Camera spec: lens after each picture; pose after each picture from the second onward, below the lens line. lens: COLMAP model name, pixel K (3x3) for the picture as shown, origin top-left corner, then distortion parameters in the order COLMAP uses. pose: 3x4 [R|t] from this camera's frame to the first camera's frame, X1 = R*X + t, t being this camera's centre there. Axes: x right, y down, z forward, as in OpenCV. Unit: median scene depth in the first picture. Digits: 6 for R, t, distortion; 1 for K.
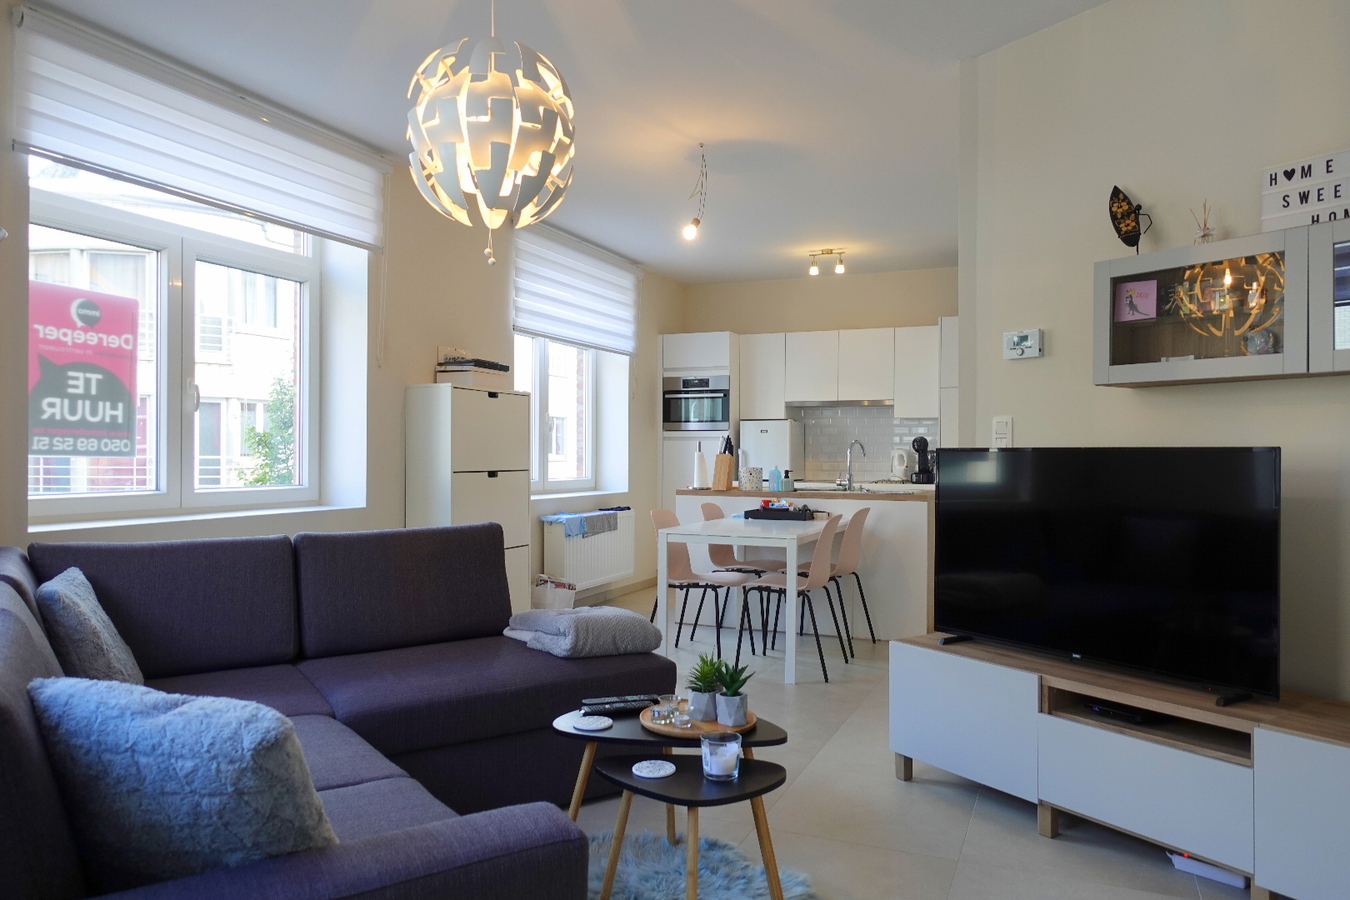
lens RADIAL K [[971.8, 0, 675.0], [0, 971.8, 450.0], [0, 0, 1]] dist [0.020349, 0.000160]
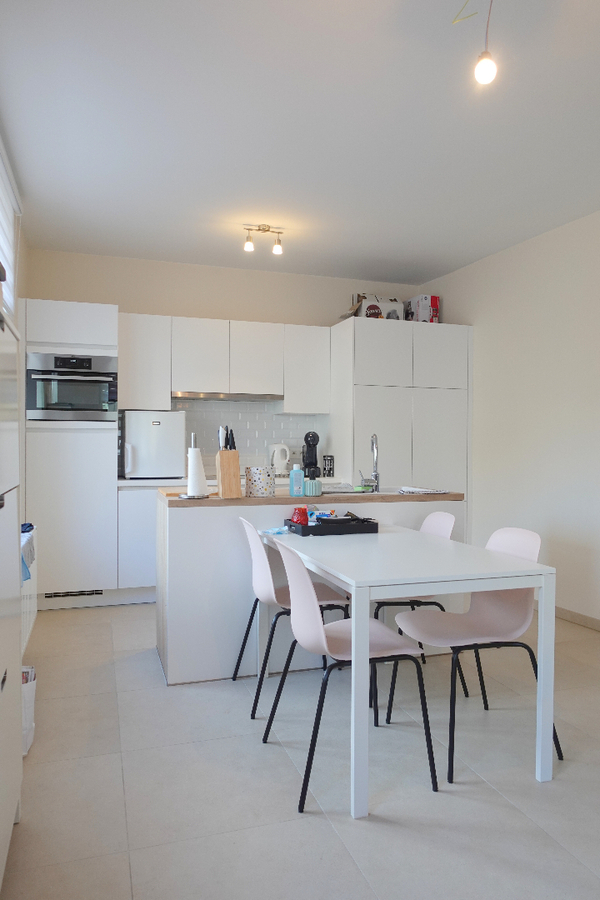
lens RADIAL K [[647.9, 0, 300.0], [0, 647.9, 450.0], [0, 0, 1]] dist [0.020349, 0.000160]
pose [[0.763184, -0.001754, 0.646179, -0.193270], [-0.007050, 0.999914, 0.011041, -0.002272], [-0.646143, -0.012981, 0.763106, 0.465170]]
